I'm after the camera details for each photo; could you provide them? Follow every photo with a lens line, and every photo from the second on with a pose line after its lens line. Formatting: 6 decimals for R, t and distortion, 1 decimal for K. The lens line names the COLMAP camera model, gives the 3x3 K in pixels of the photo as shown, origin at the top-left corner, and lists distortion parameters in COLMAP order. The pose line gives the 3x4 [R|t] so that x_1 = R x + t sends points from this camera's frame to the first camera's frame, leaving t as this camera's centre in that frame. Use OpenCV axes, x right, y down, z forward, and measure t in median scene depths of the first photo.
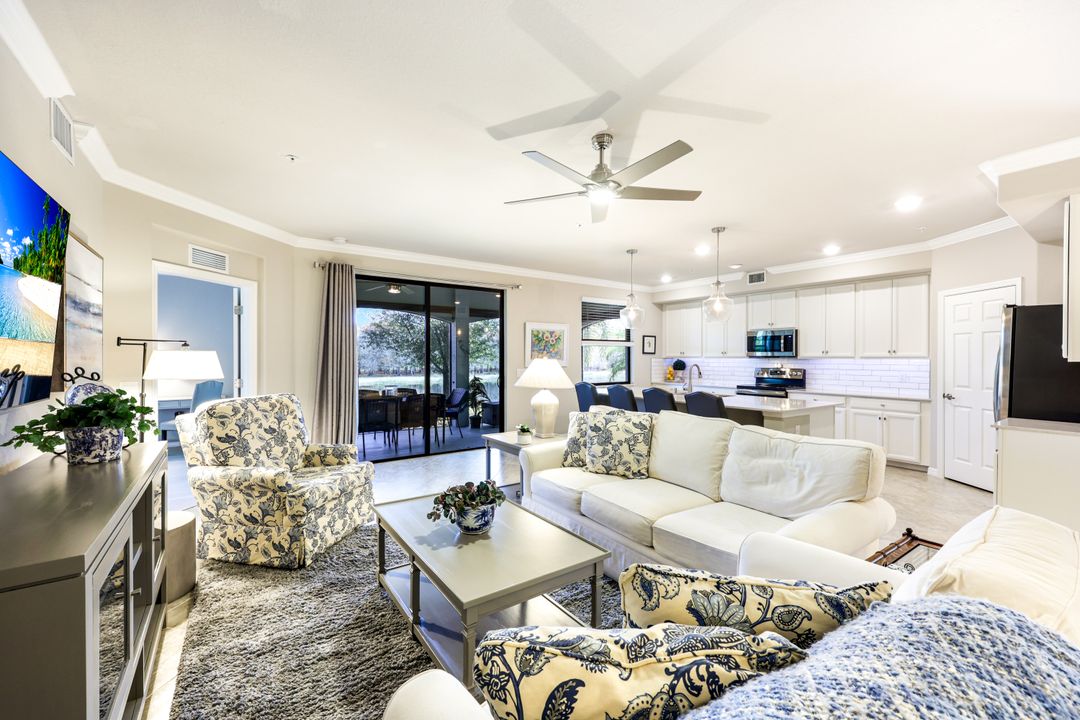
lens RADIAL K [[433.3, 0, 529.9], [0, 433.3, 357.1], [0, 0, 1]] dist [-0.000110, 0.001407]
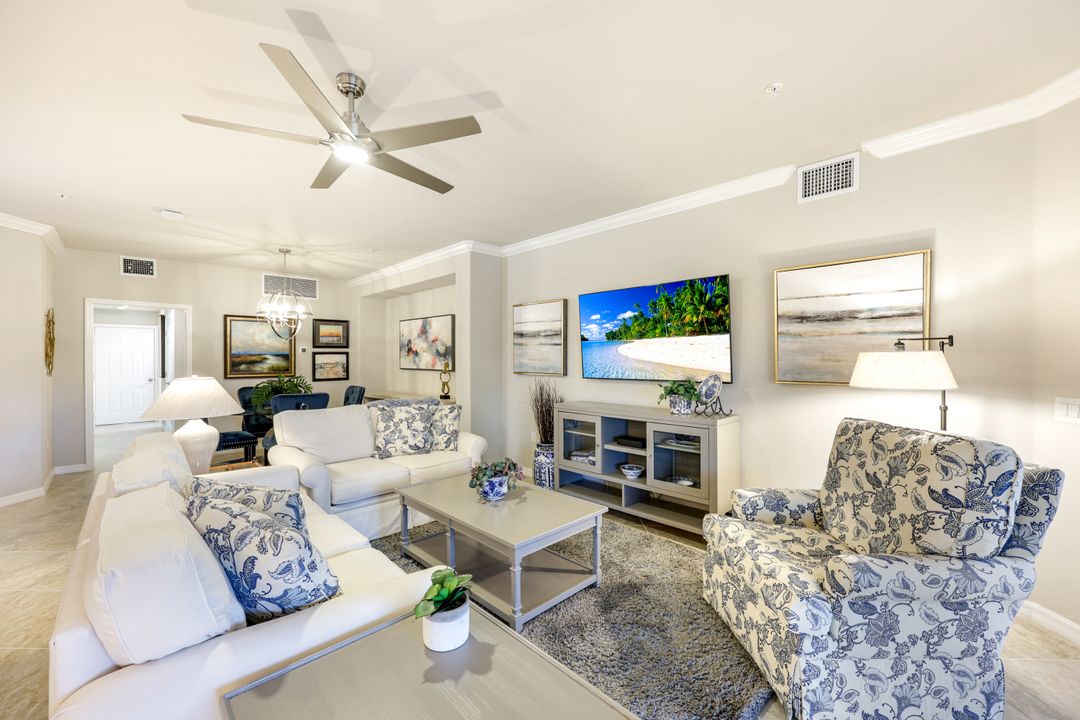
lens RADIAL K [[433.3, 0, 530.9], [0, 433.3, 365.7], [0, 0, 1]] dist [-0.000110, 0.001407]
pose [[-0.986899, 0.002311, -0.161320, -0.011682], [-0.000437, 0.999855, 0.017001, -0.001175], [0.161336, 0.016848, -0.986756, 0.797420]]
